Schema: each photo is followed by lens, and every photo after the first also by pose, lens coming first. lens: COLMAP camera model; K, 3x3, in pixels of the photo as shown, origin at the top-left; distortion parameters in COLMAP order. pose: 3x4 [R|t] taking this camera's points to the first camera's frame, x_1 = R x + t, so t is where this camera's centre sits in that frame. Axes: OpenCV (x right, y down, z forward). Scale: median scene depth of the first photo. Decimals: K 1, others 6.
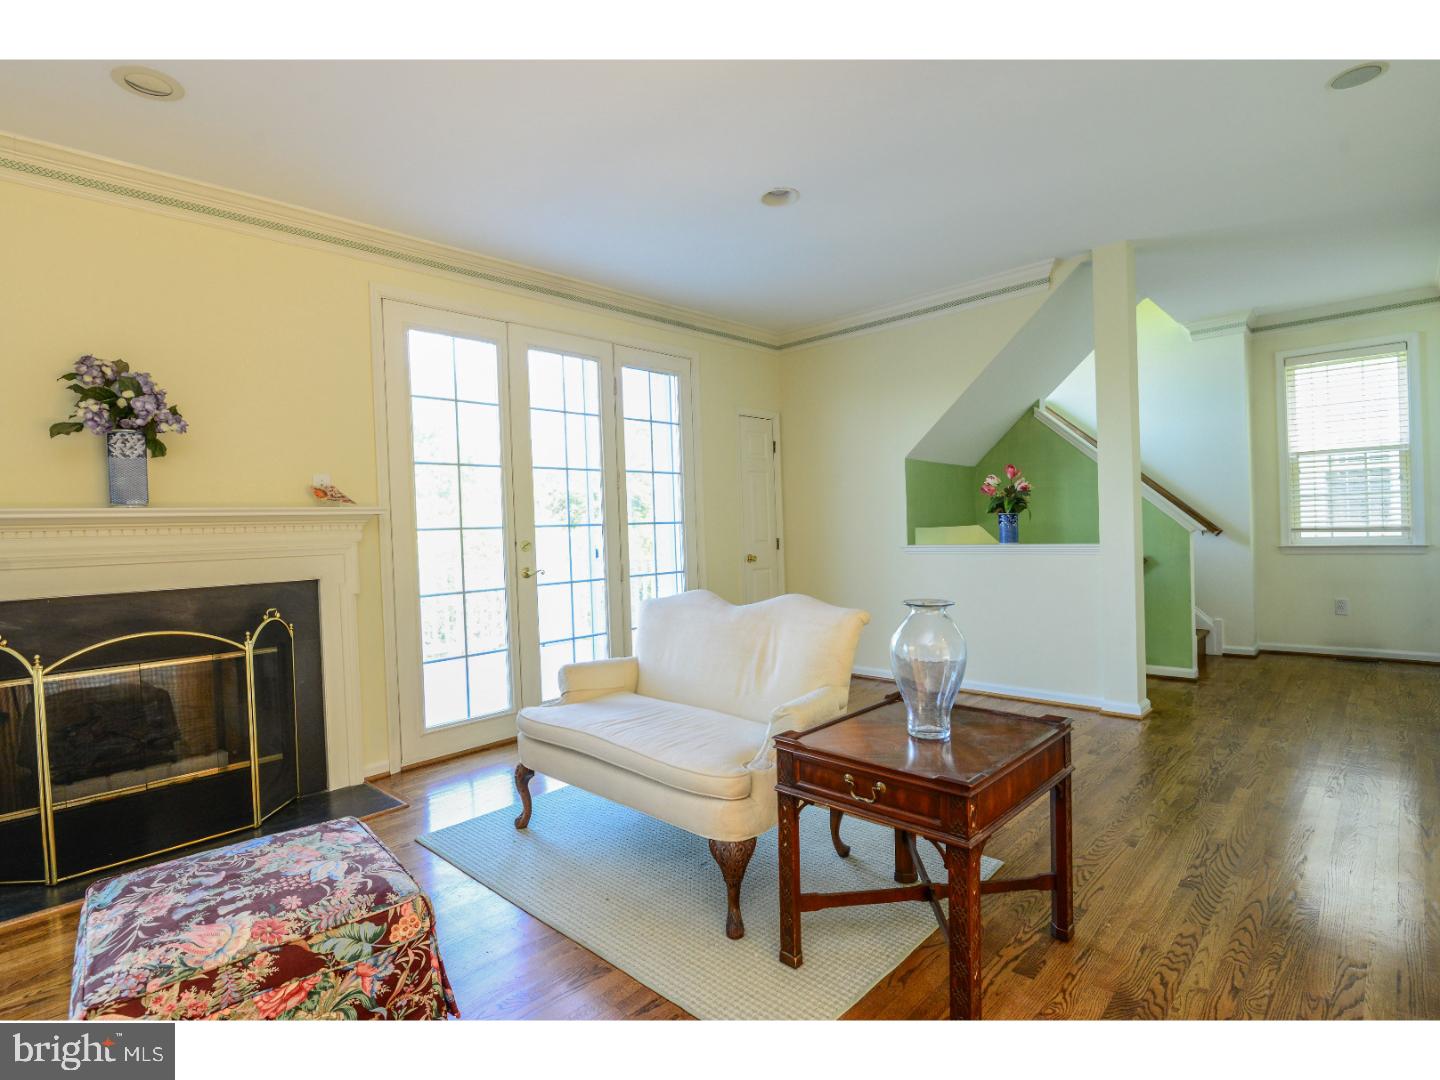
lens RADIAL K [[735.1, 0, 720.0], [0, 735.1, 540.0], [0, 0, 1]] dist [0.000111, -0.012843]
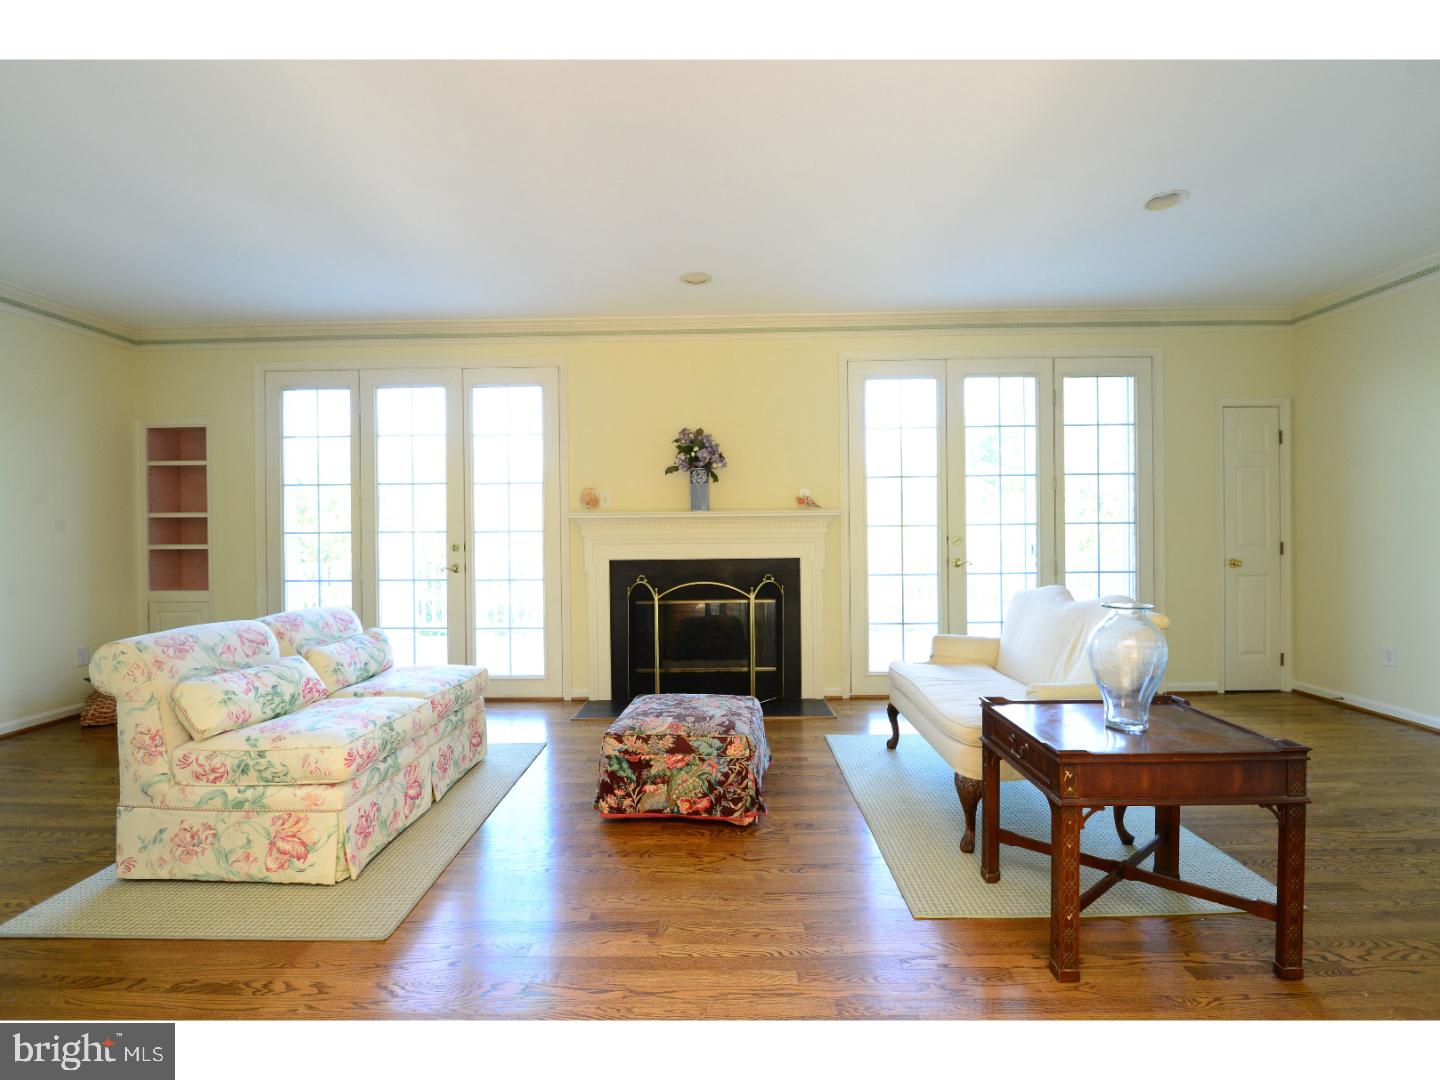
lens RADIAL K [[735.1, 0, 720.0], [0, 735.1, 540.0], [0, 0, 1]] dist [0.000111, -0.012843]
pose [[0.655394, 0.035120, -0.754470, 0.567553], [-0.024016, 0.999382, 0.025658, -0.021213], [0.754905, 0.001303, 0.655833, -0.137281]]
